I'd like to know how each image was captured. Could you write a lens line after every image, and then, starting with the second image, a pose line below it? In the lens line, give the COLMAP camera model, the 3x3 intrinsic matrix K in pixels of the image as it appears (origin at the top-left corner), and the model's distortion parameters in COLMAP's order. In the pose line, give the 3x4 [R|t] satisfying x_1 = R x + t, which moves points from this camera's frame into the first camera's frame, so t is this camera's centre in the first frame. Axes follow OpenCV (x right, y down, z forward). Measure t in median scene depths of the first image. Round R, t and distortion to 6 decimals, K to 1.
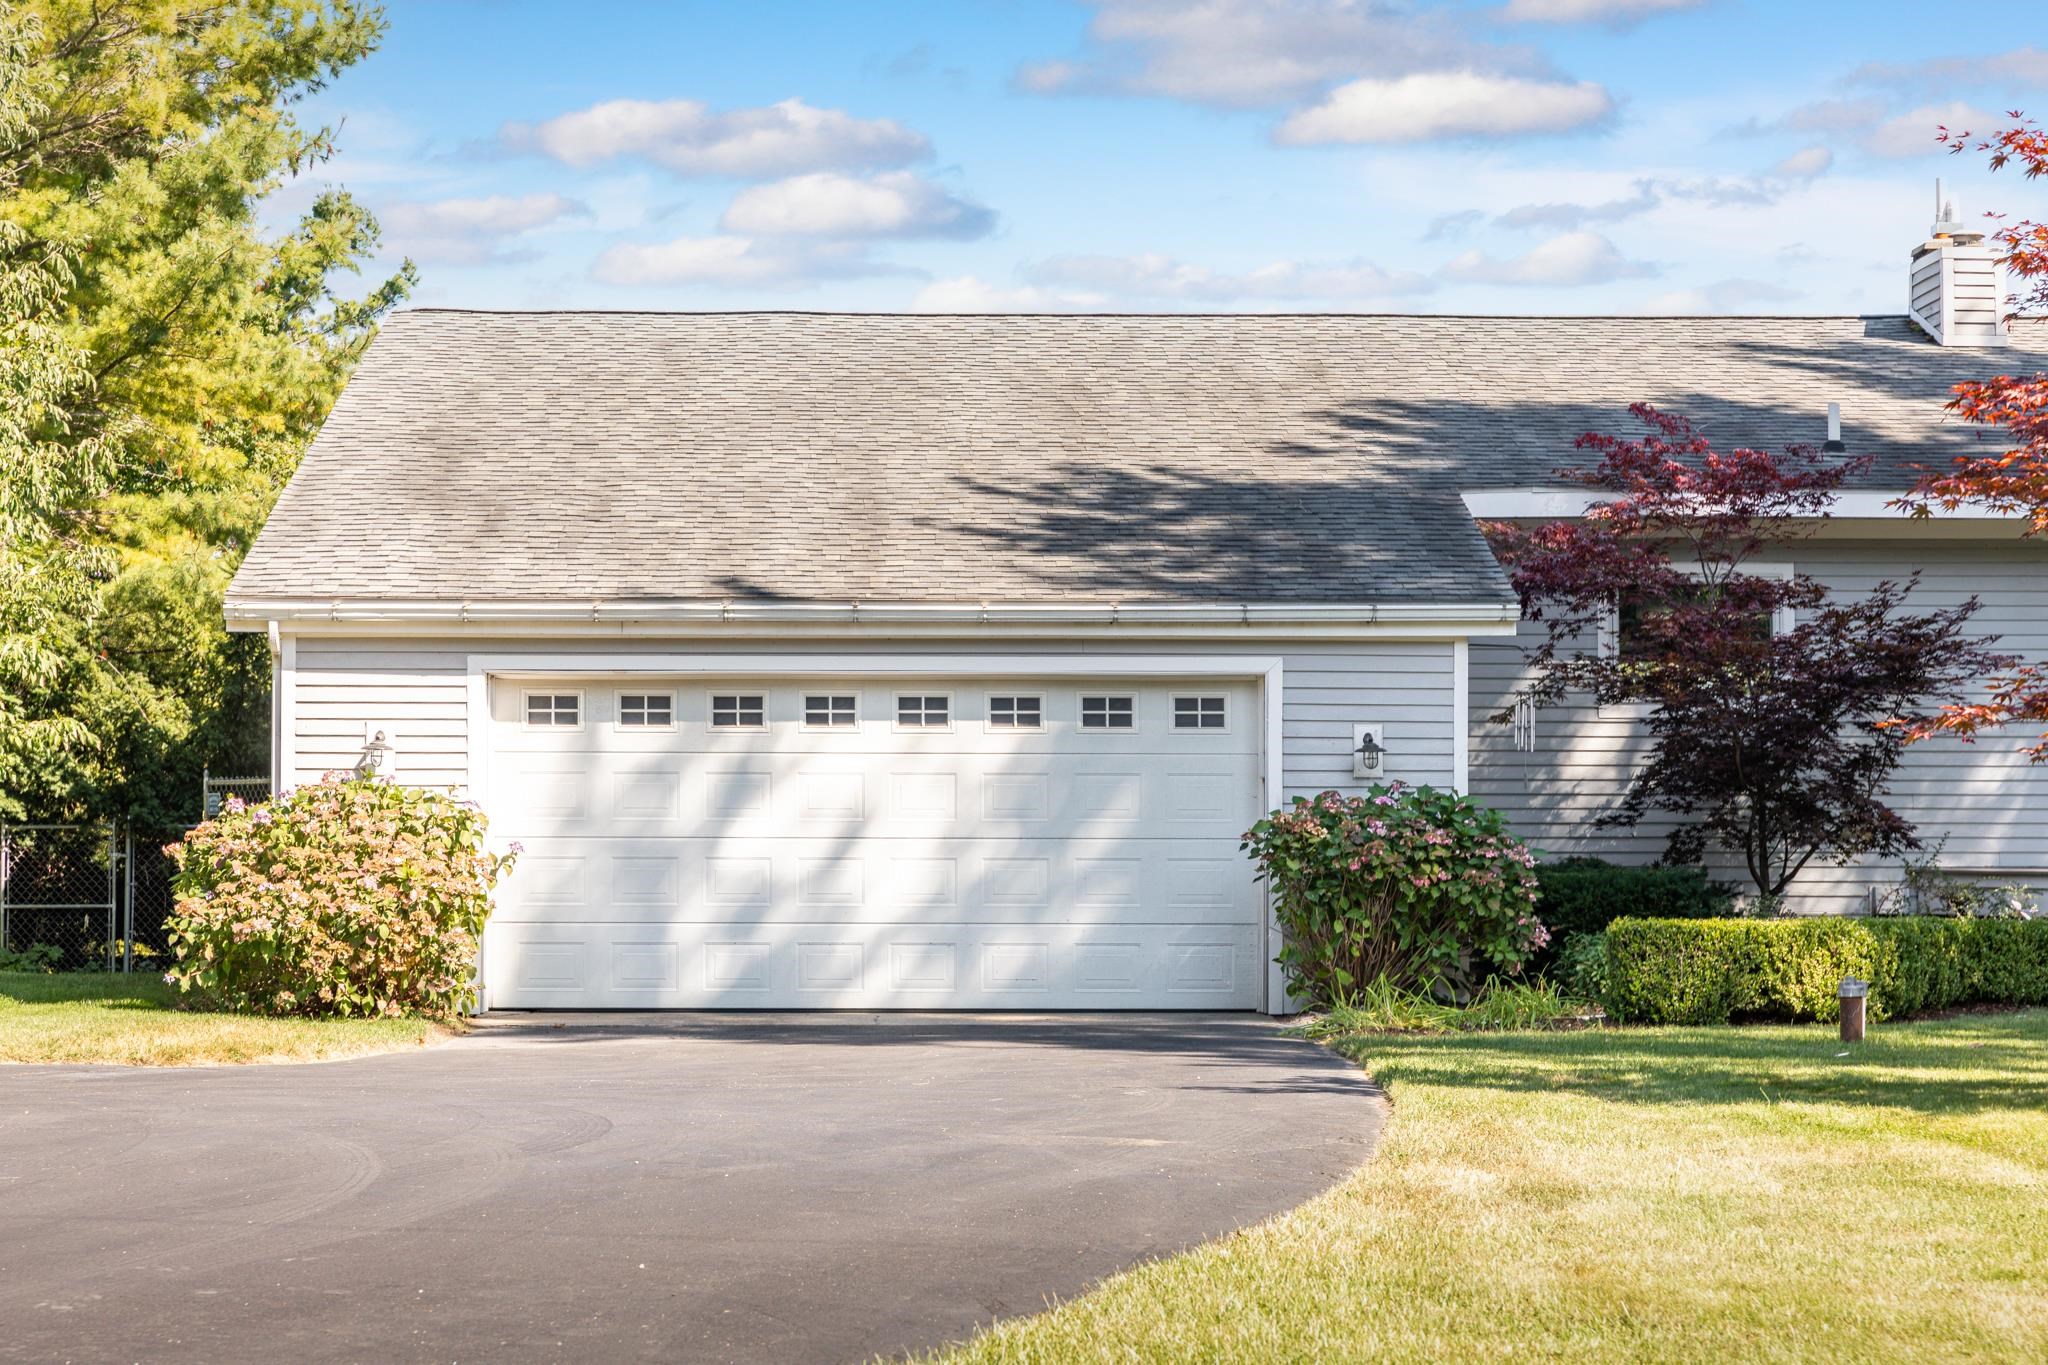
lens RADIAL K [[4107.8, 0, 1024.0], [0, 4107.8, 682.5], [0, 0, 1]] dist [-0.022629, -0.069651]
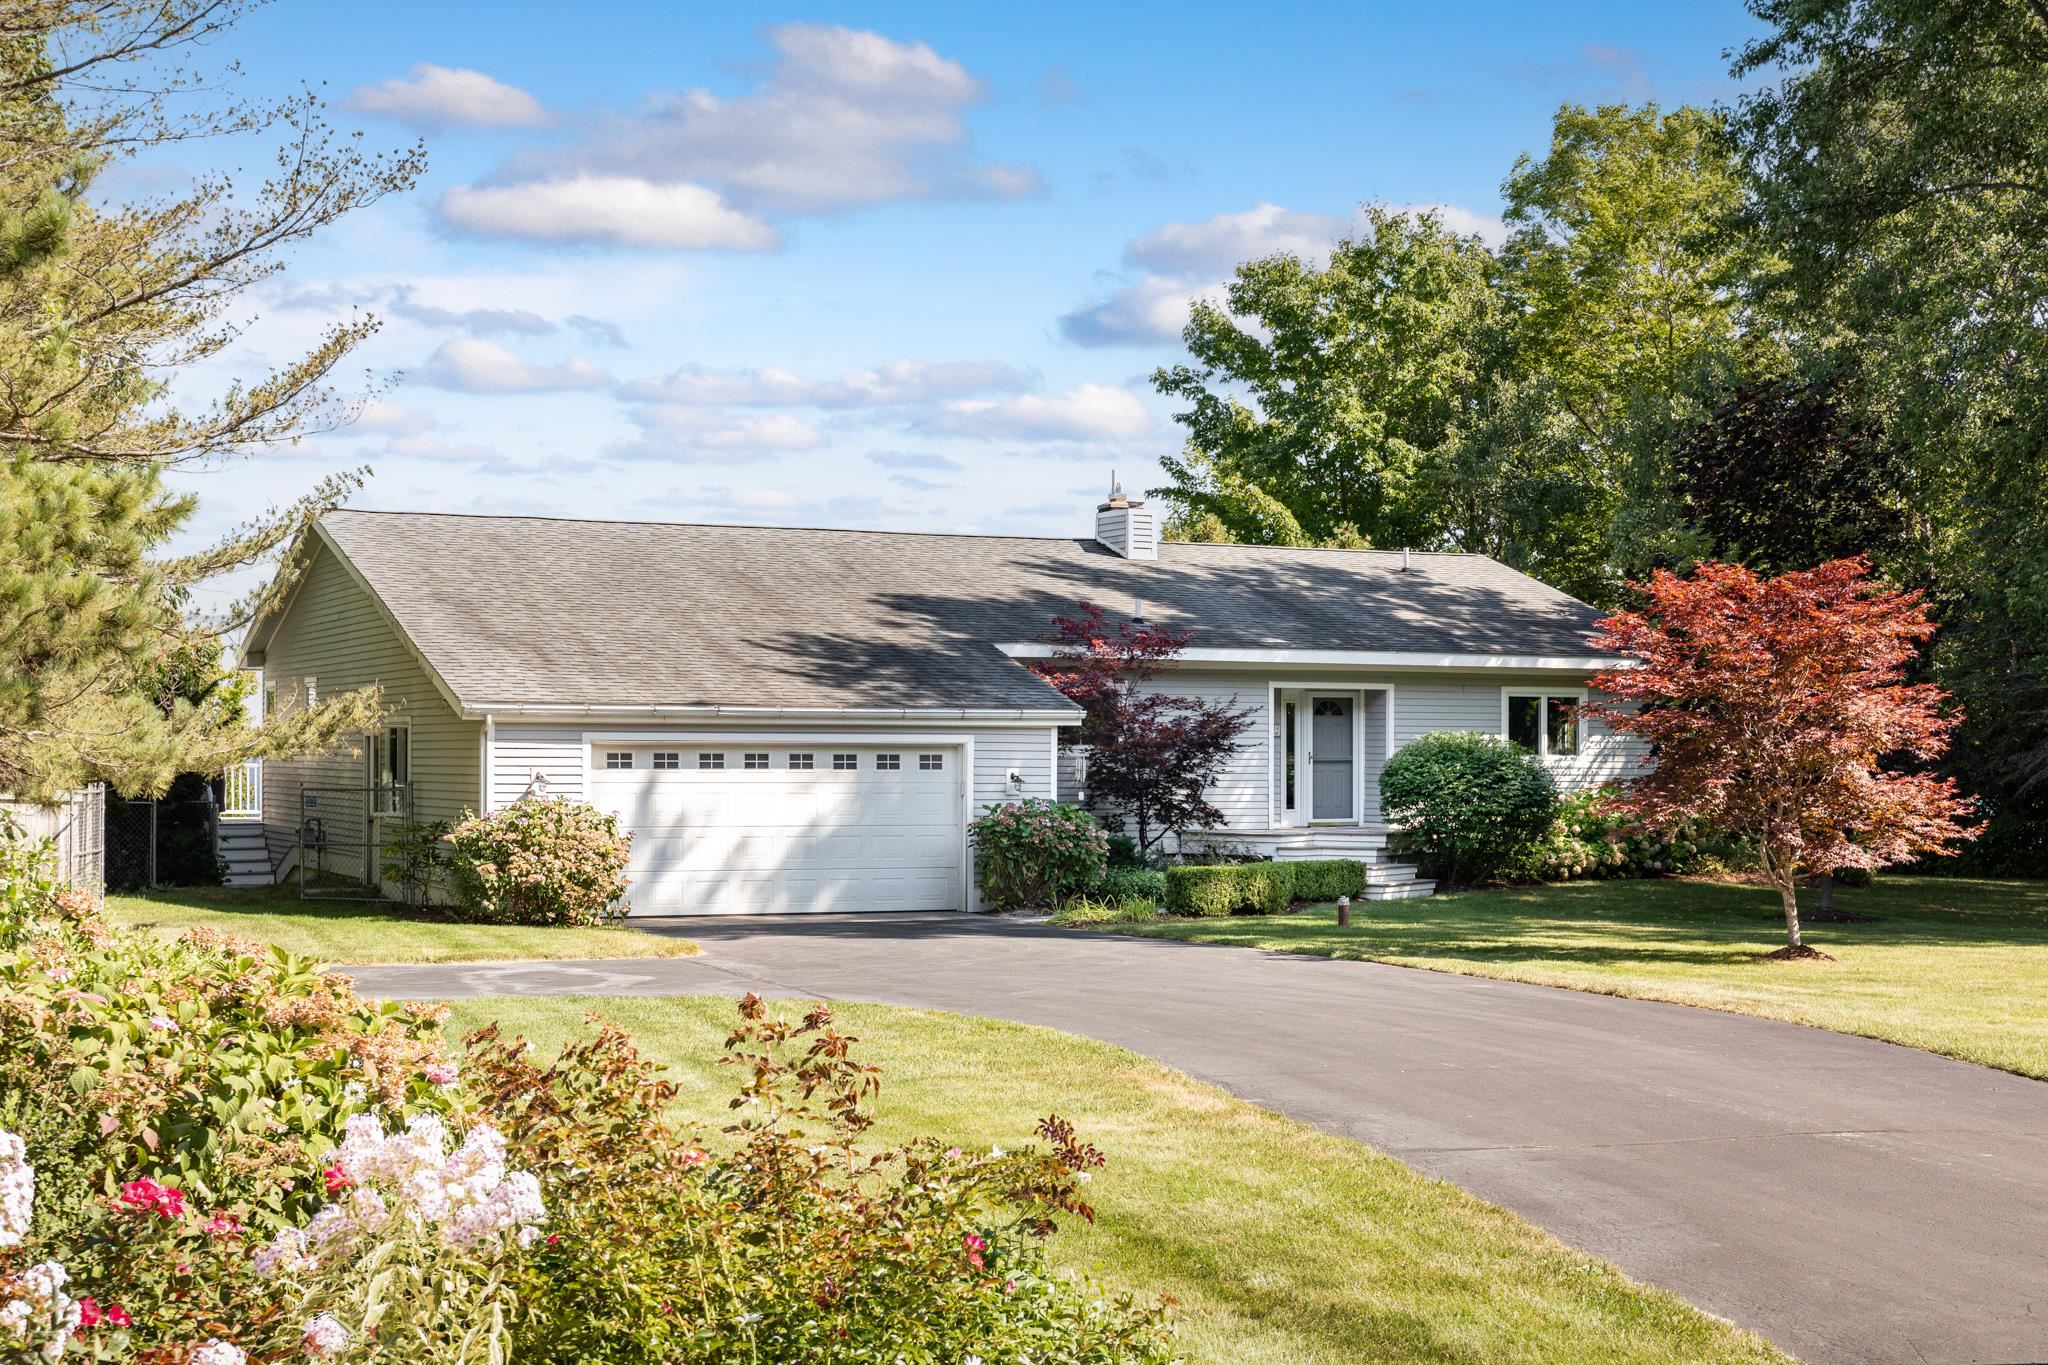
lens RADIAL K [[2824.6, 0, 1024.0], [0, 2824.6, 682.5], [0, 0, 1]] dist [-0.009030, 0.004463]
pose [[0.914412, 0.012336, 0.404597, -0.471540], [-0.016610, 0.999837, 0.007055, -0.041806], [-0.404444, -0.013171, 0.914468, -0.271422]]
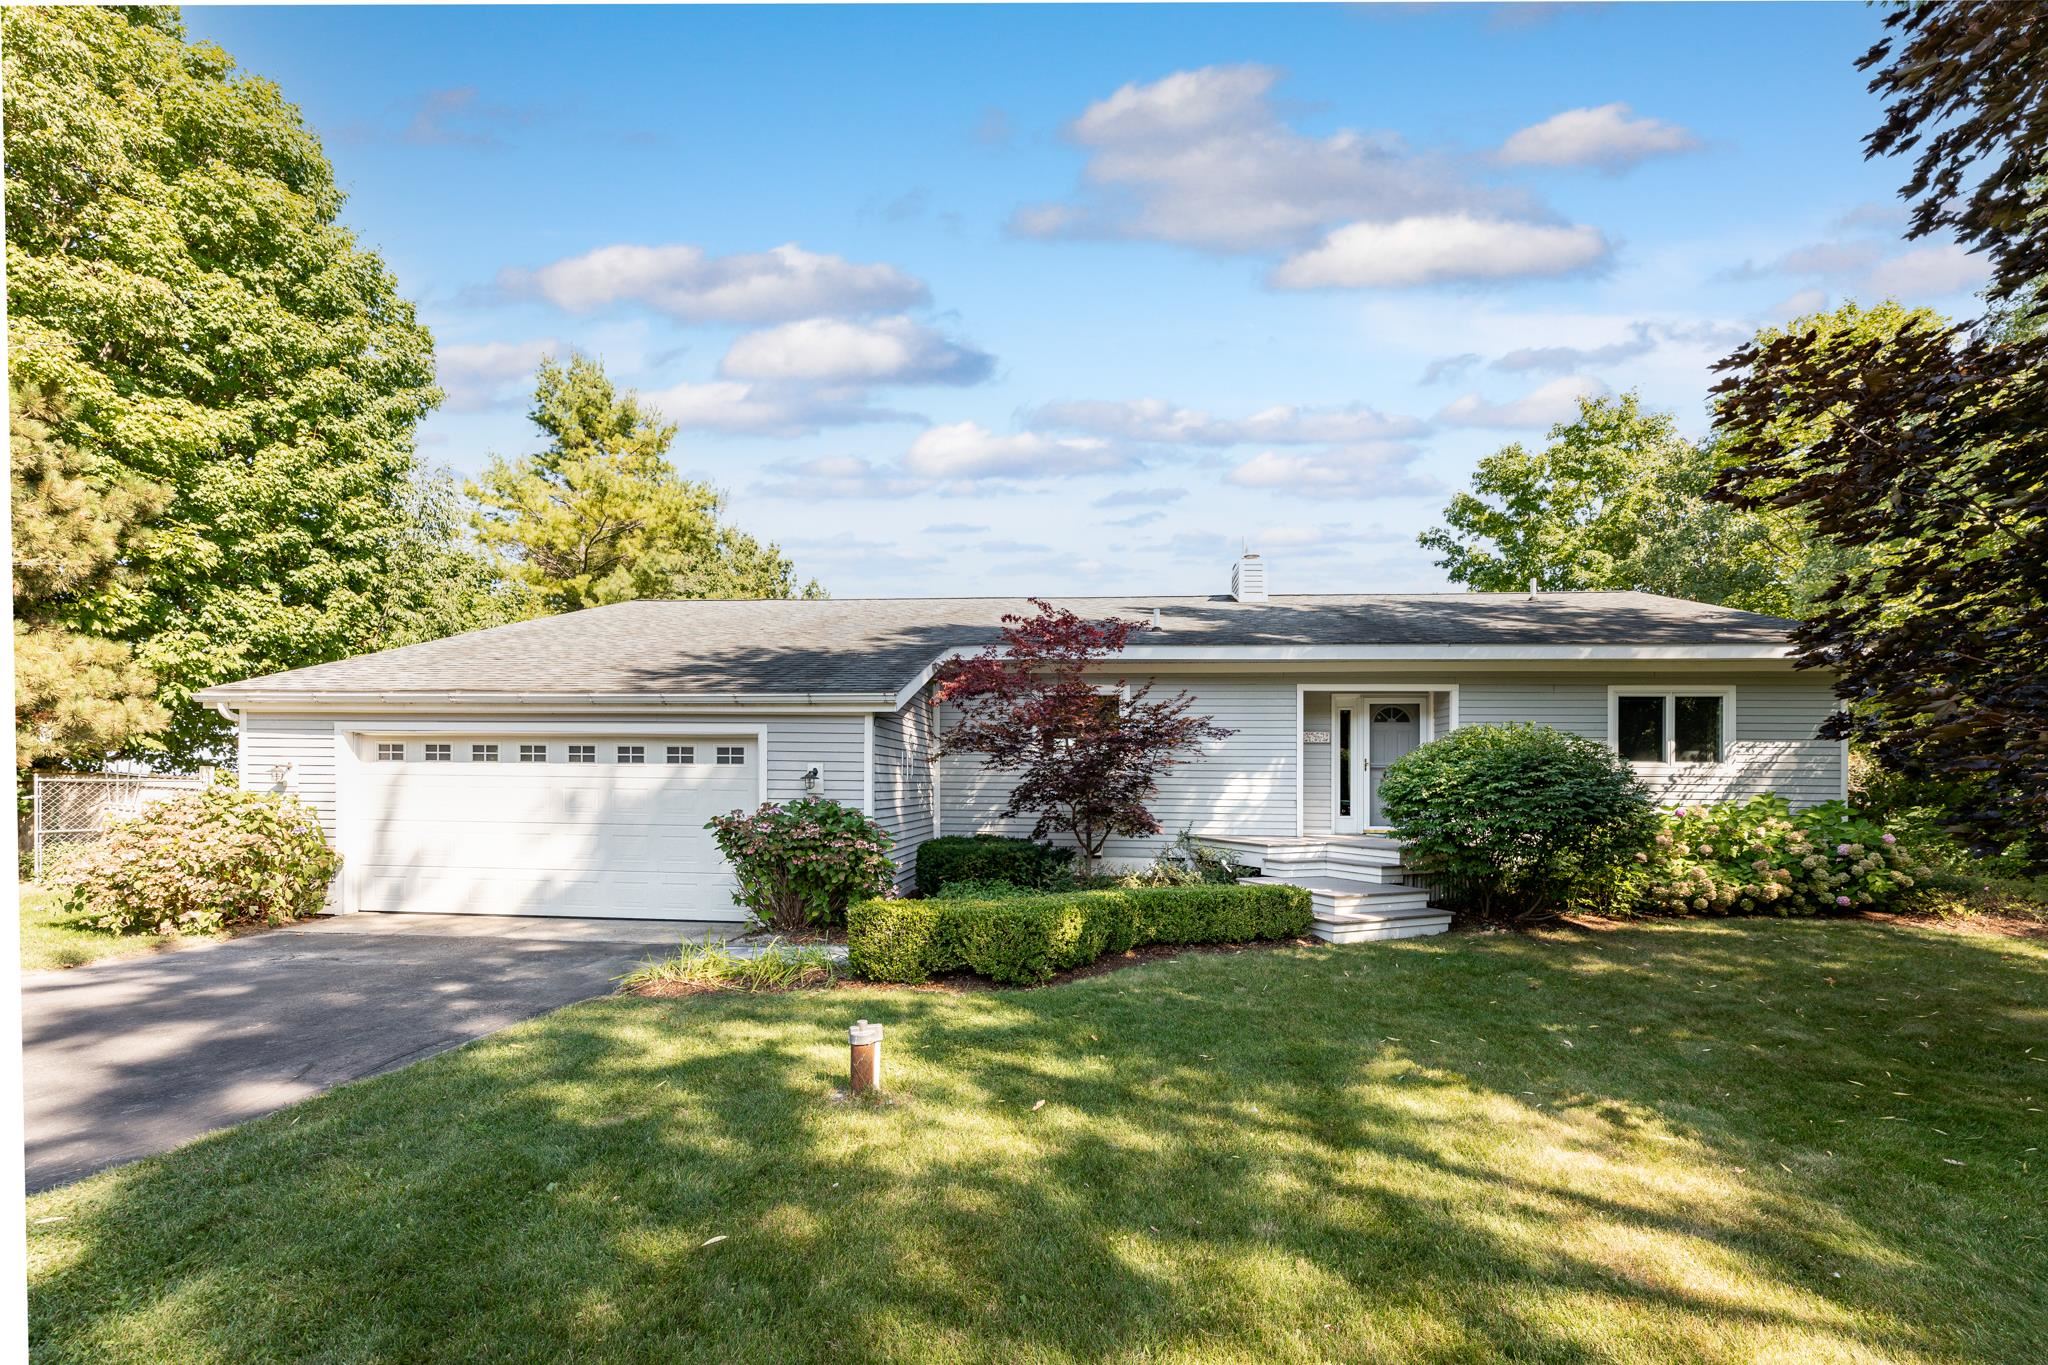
lens RADIAL K [[864.8, 0, 1021.2], [0, 864.8, 766.2], [0, 0, 1]] dist [0.010807, -0.000259]
pose [[0.991821, 0.007006, -0.127444, 0.215298], [-0.005189, 0.999880, 0.014583, 0.005802], [0.127531, -0.013803, 0.991739, 0.645928]]
